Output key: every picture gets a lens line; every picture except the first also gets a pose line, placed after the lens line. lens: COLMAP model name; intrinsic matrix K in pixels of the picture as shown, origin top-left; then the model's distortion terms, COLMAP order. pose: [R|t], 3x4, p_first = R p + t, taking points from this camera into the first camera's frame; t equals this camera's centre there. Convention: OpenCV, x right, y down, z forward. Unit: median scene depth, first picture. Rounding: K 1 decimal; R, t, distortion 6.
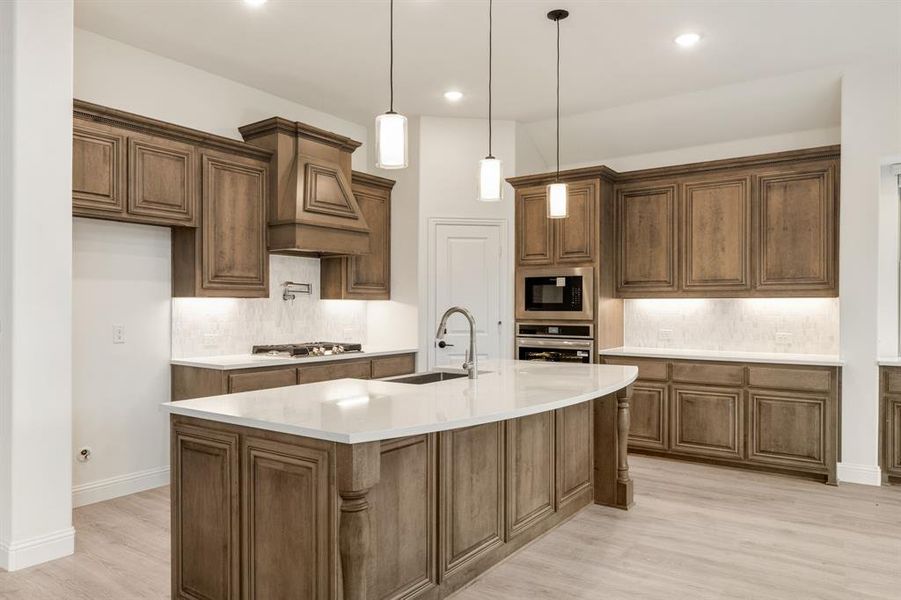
lens RADIAL K [[625.1, 0, 447.6], [0, 625.1, 303.2], [0, 0, 1]] dist [0.013666, 0.001392]
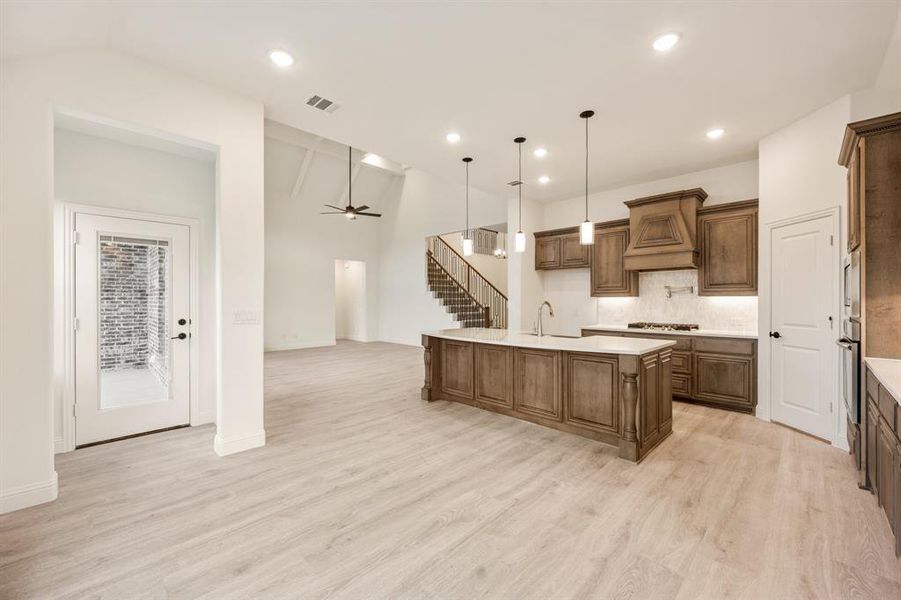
lens RADIAL K [[357.0, 0, 449.9], [0, 357.0, 301.7], [0, 0, 1]] dist [-0.004076, -0.000189]
pose [[-0.170701, 0.001446, -0.985322, 0.913854], [0.005113, 0.999987, 0.000582, 0.003768], [0.985310, -0.004939, -0.170706, 0.675811]]
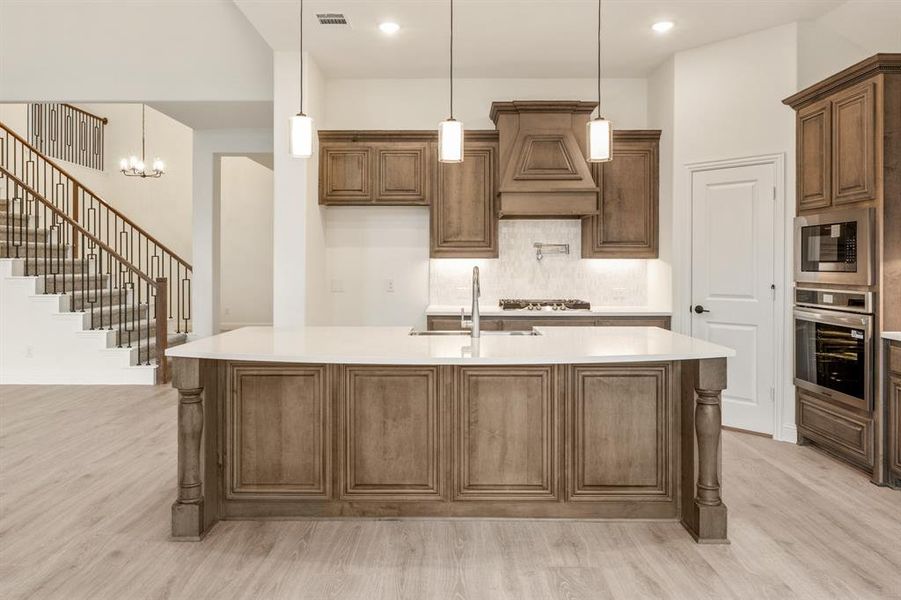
lens RADIAL K [[588.7, 0, 445.6], [0, 588.7, 263.2], [0, 0, 1]] dist [0.001278, -0.004633]
pose [[0.567626, -0.002745, -0.823282, 0.589266], [0.003384, 0.999994, -0.001001, 0.001898], [0.823279, -0.002218, 0.567632, 0.314229]]
